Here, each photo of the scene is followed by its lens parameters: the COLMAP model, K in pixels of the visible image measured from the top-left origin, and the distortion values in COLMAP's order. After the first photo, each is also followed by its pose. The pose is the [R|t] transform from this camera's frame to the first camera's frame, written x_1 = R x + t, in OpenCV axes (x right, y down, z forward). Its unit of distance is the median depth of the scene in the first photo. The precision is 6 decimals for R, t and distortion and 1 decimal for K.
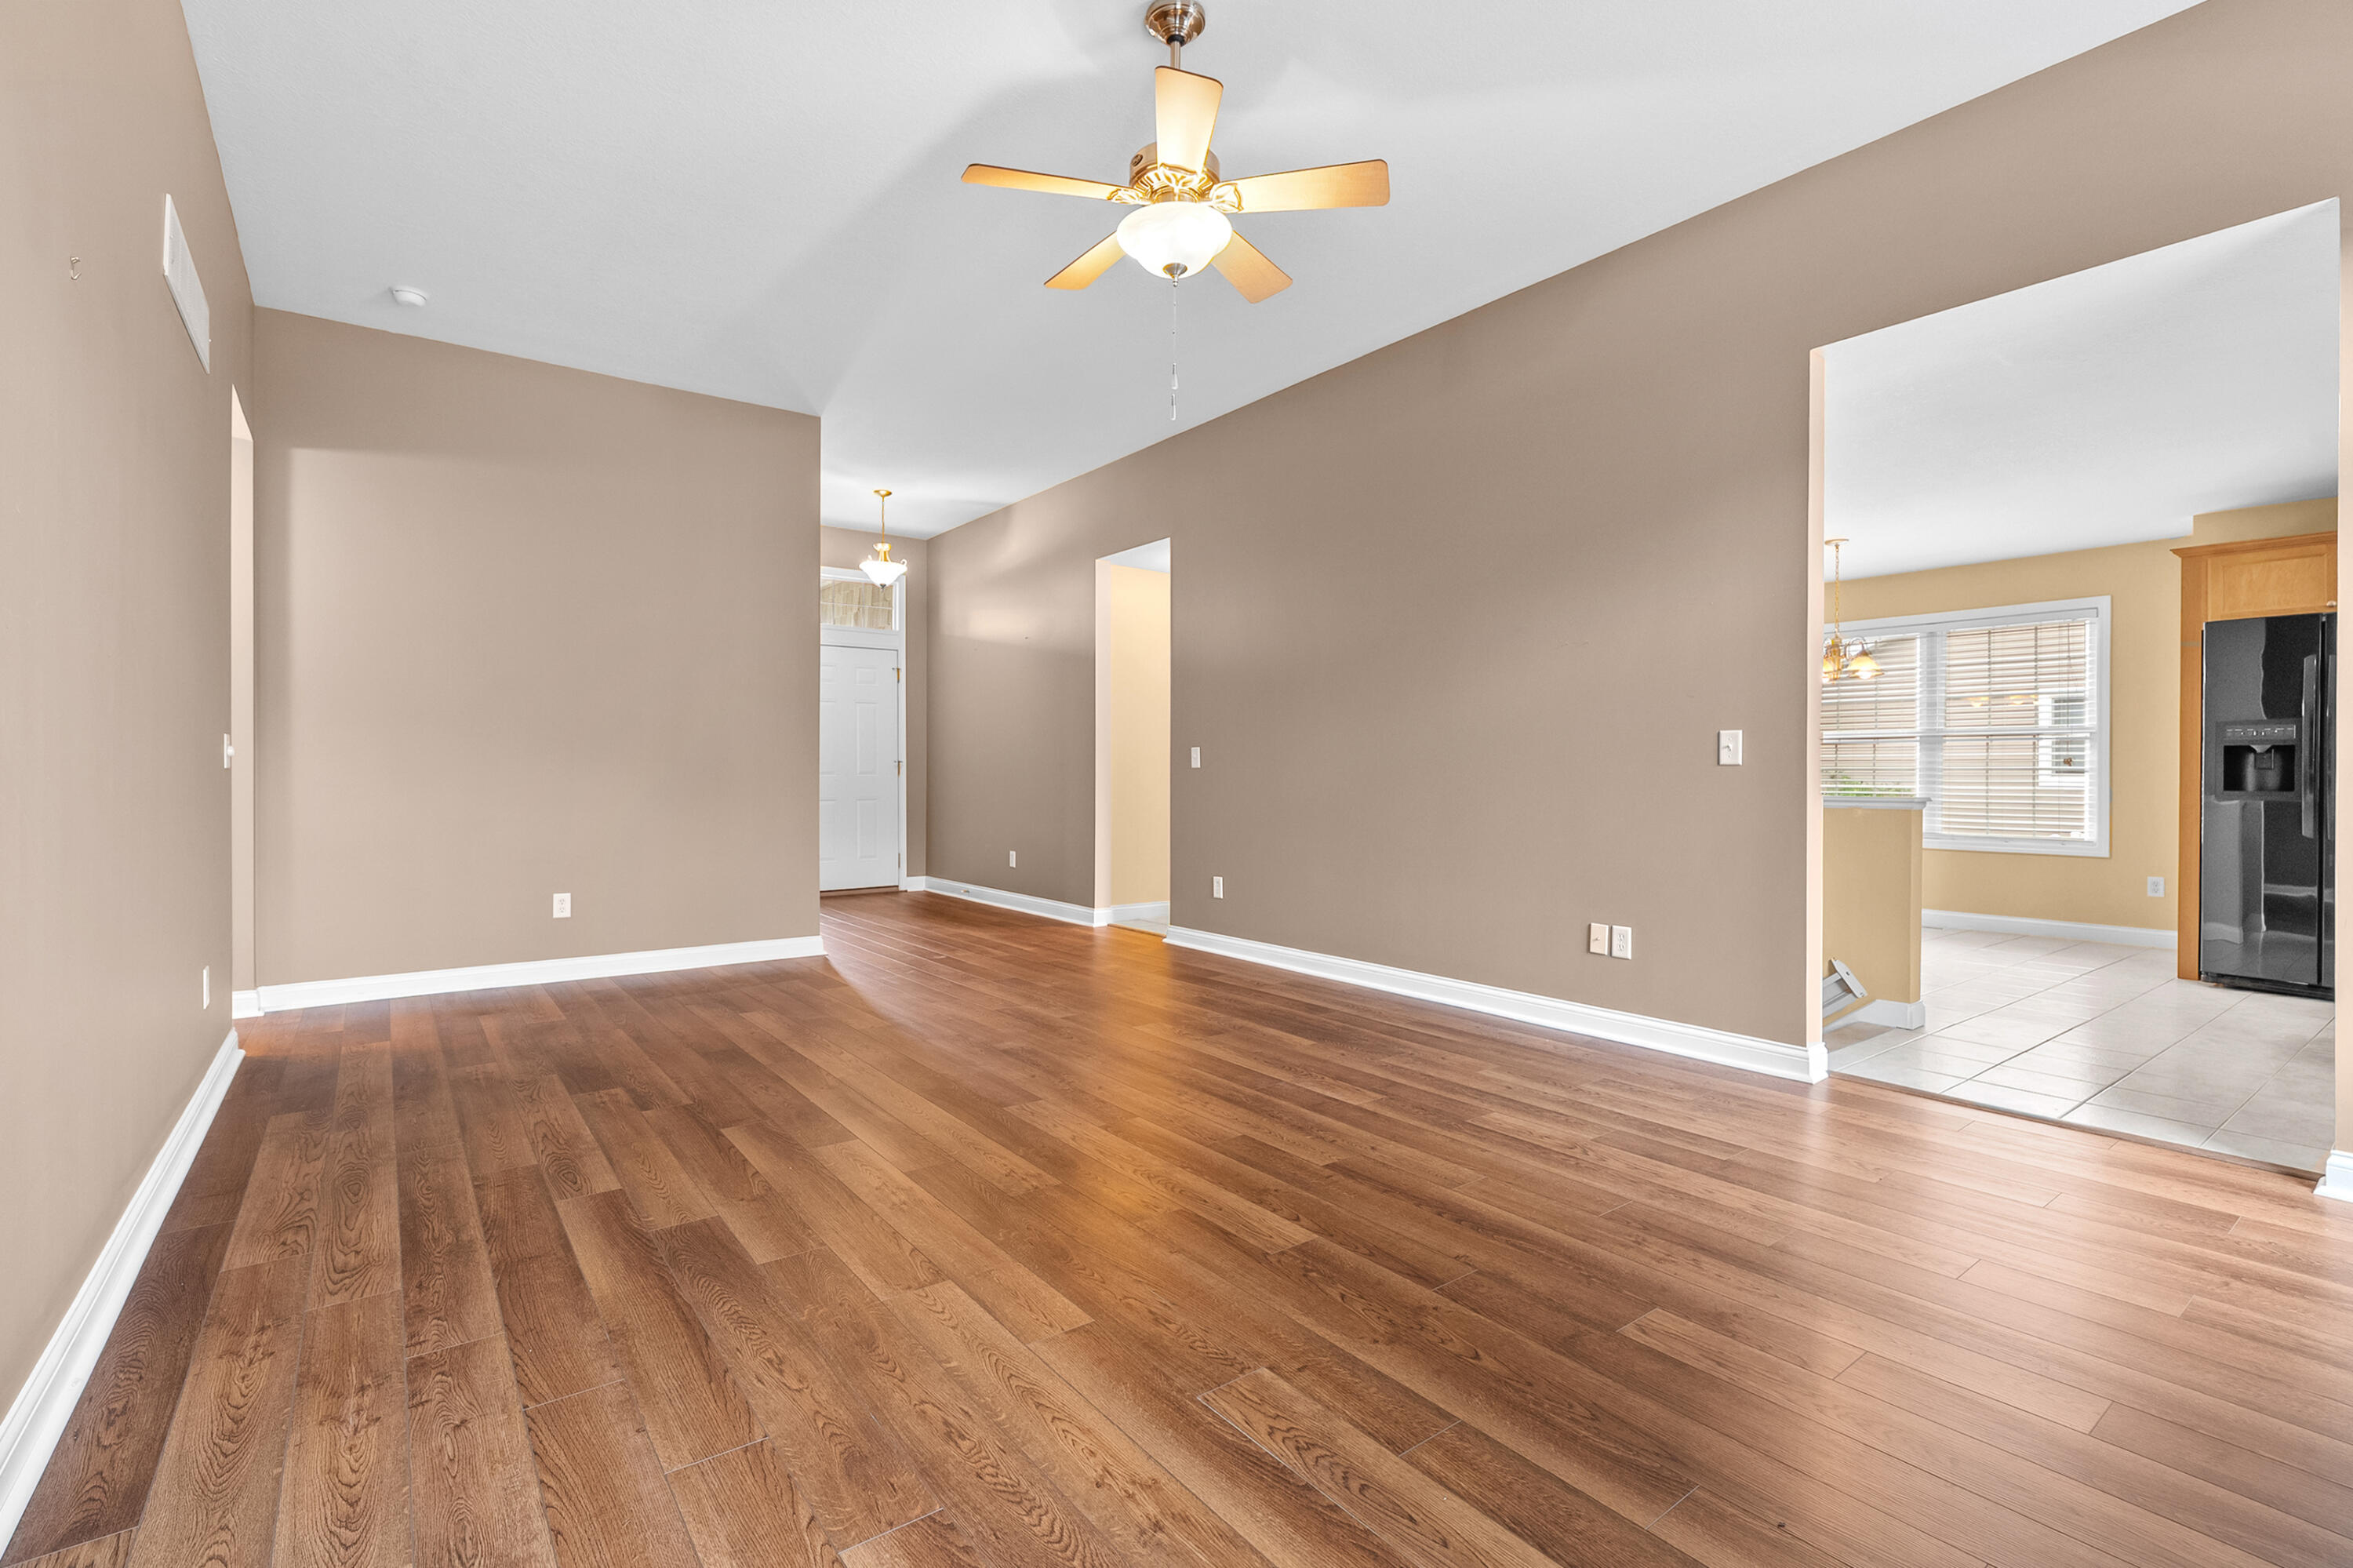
lens RADIAL K [[1047.0, 0, 1171.3], [0, 1047.0, 777.5], [0, 0, 1]] dist [0.001508, 0.000272]
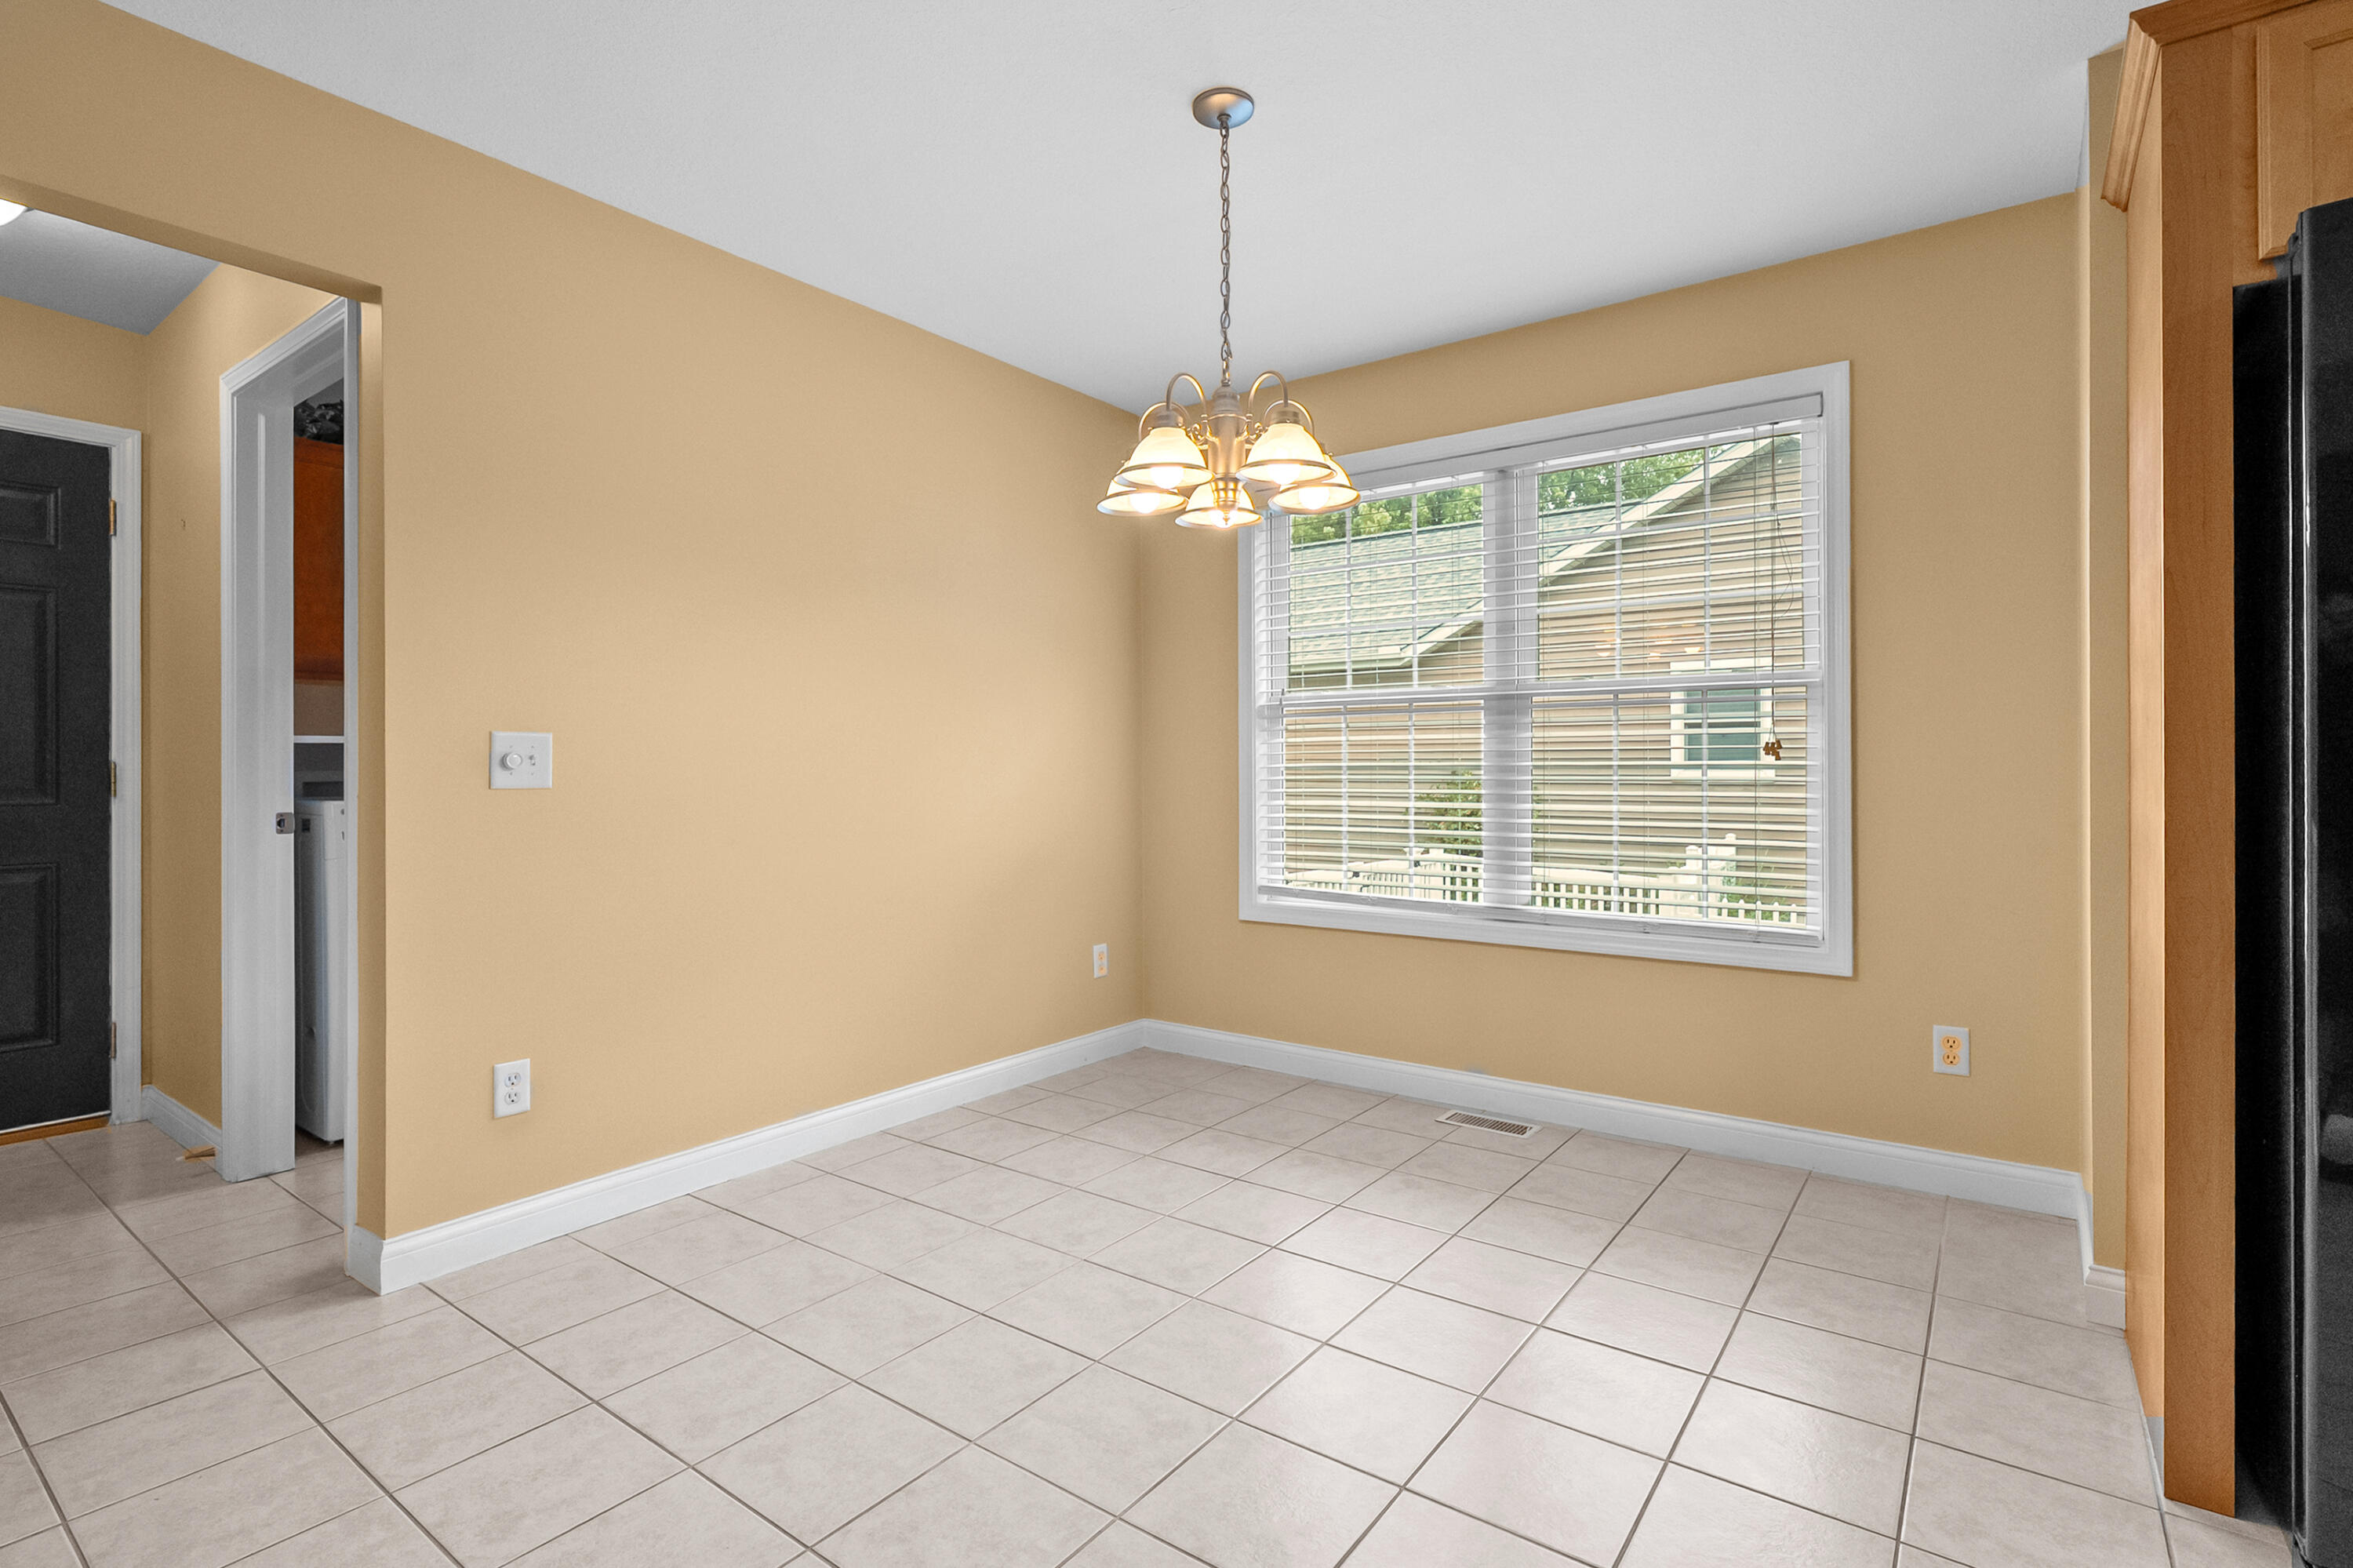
lens RADIAL K [[1125.8, 0, 1160.9], [0, 1125.8, 763.8], [0, 0, 1]] dist [-0.003578, -0.000342]
pose [[0.960998, -0.002182, 0.276546, 0.609340], [0.003856, 0.999977, -0.005509, -0.009910], [-0.276528, 0.006361, 0.960985, 0.778793]]
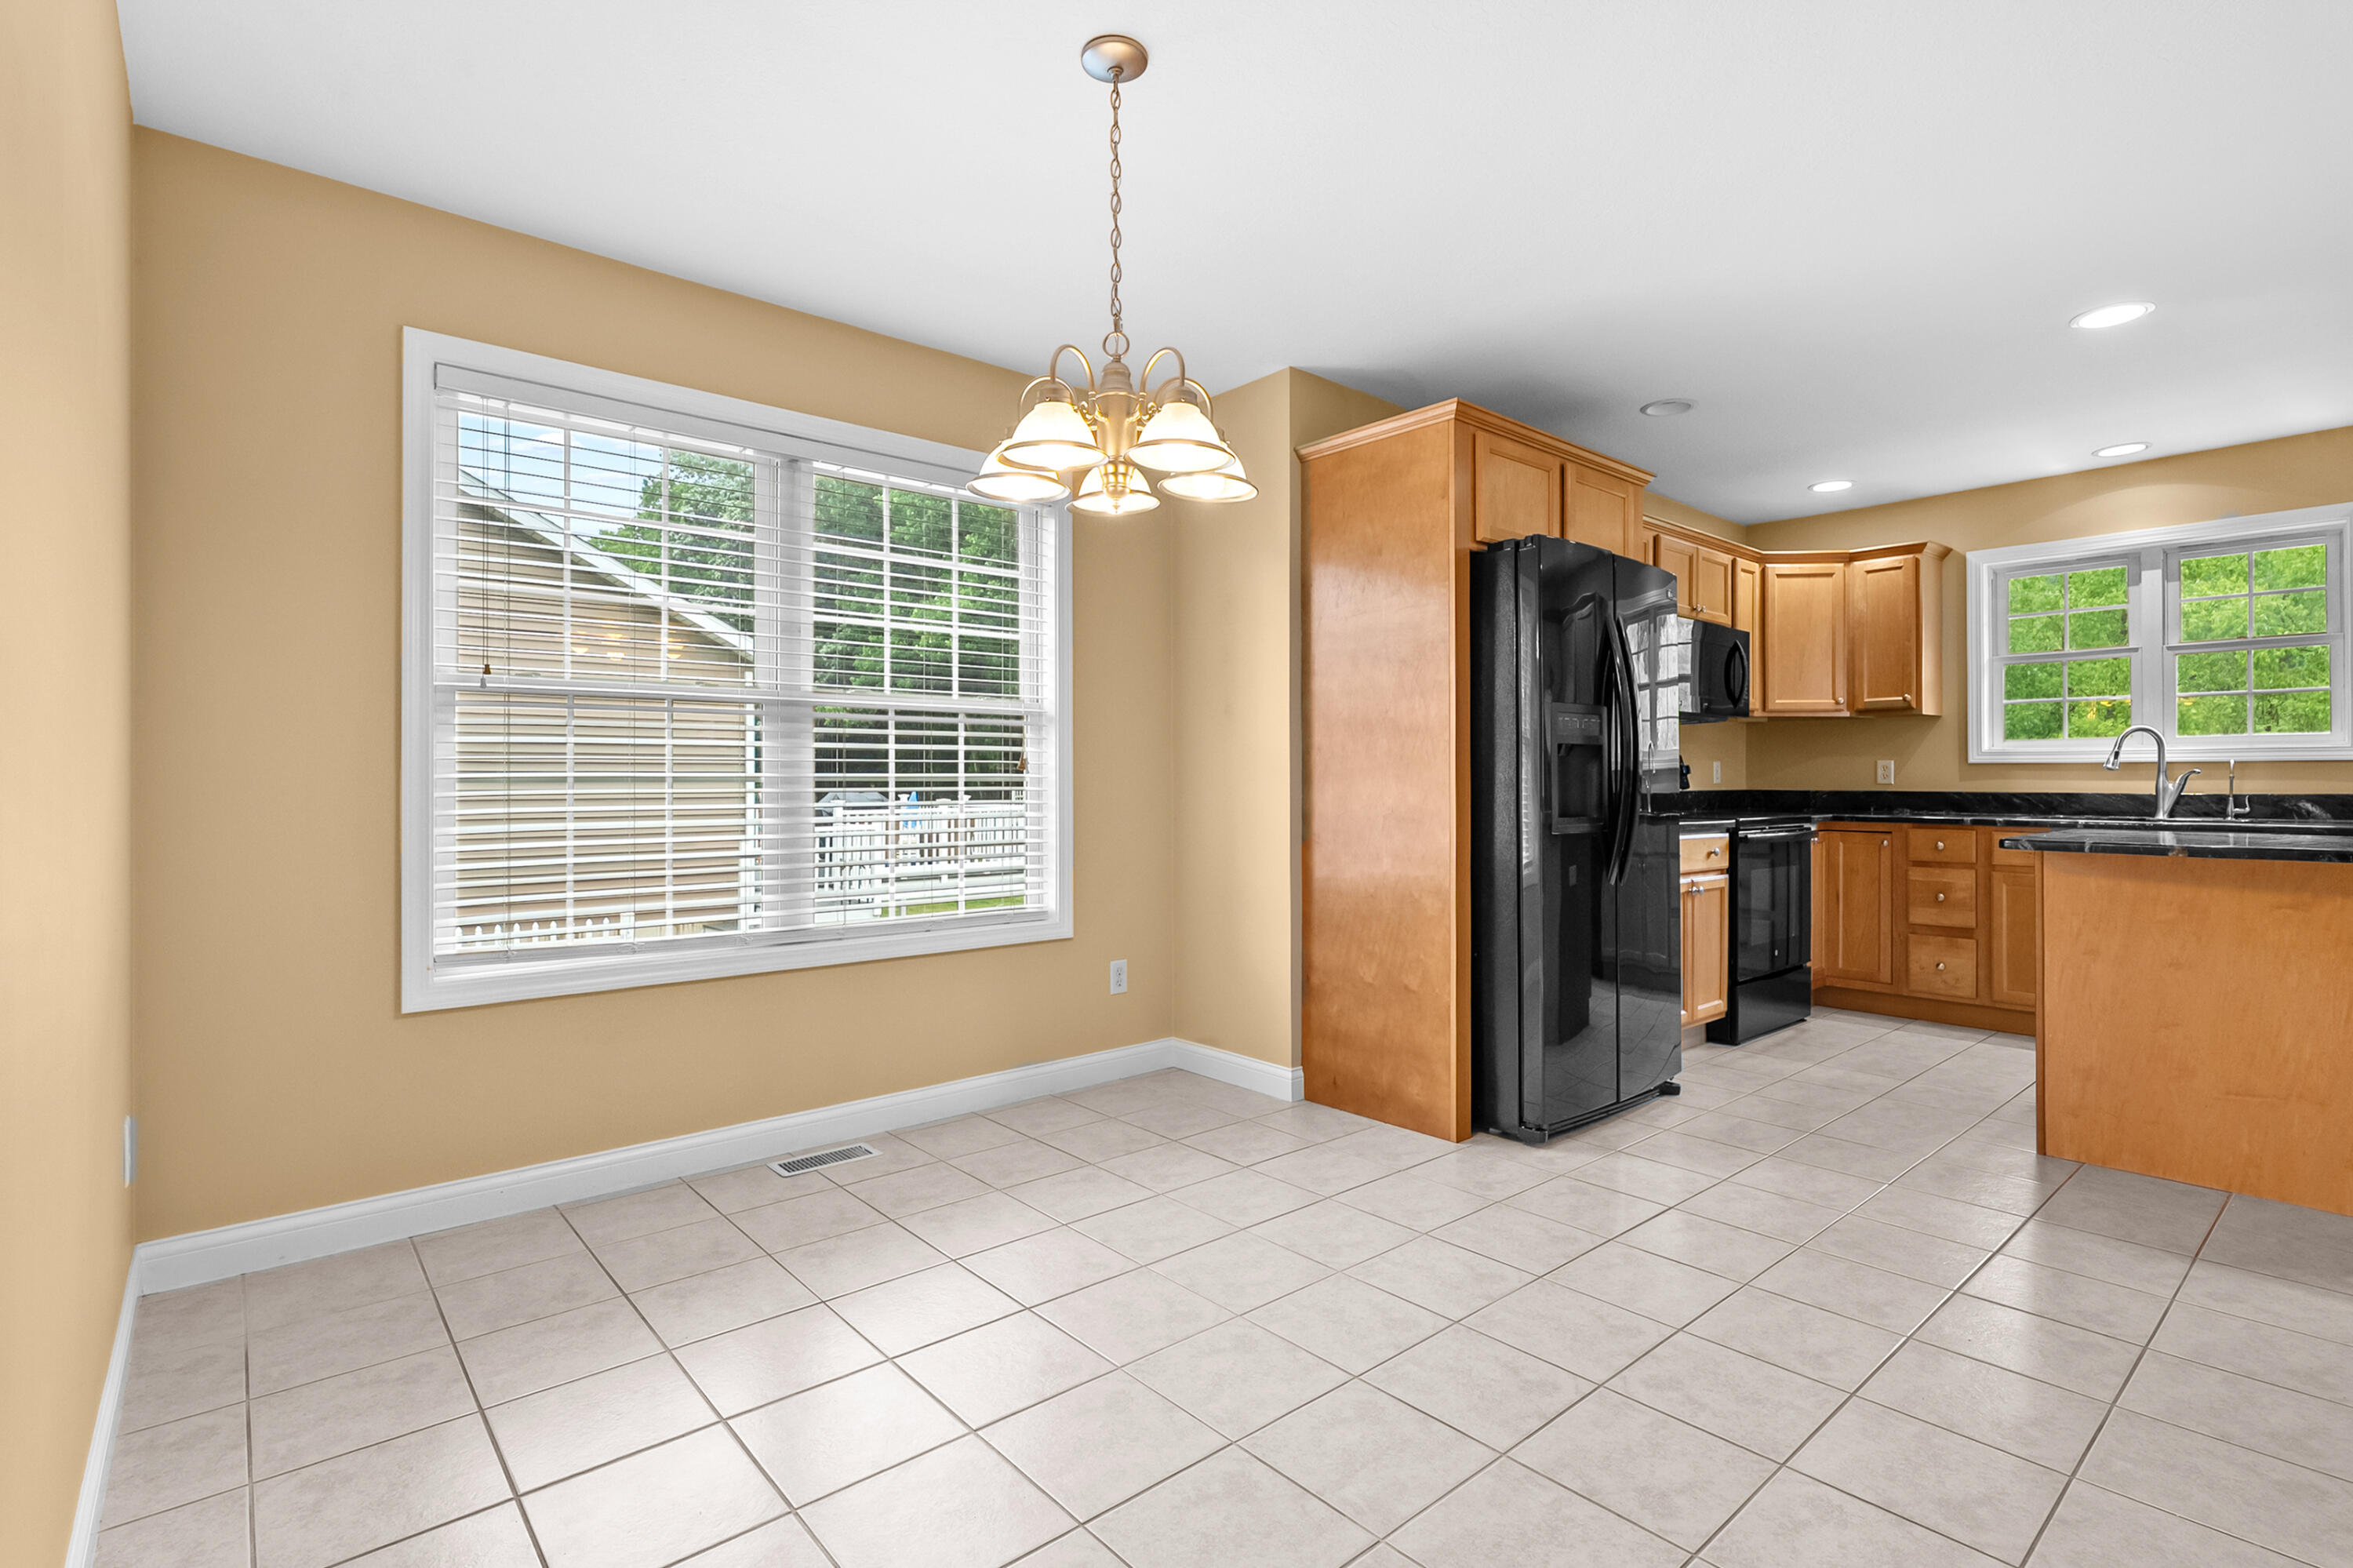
lens RADIAL K [[1137.6, 0, 1163.0], [0, 1137.6, 774.6], [0, 0, 1]] dist [0.001328, -0.000535]
pose [[-0.080887, 0.005862, 0.996706, 0.346635], [0.002467, 0.999981, -0.005682, -0.008819], [-0.996720, 0.002000, -0.080900, 1.210862]]
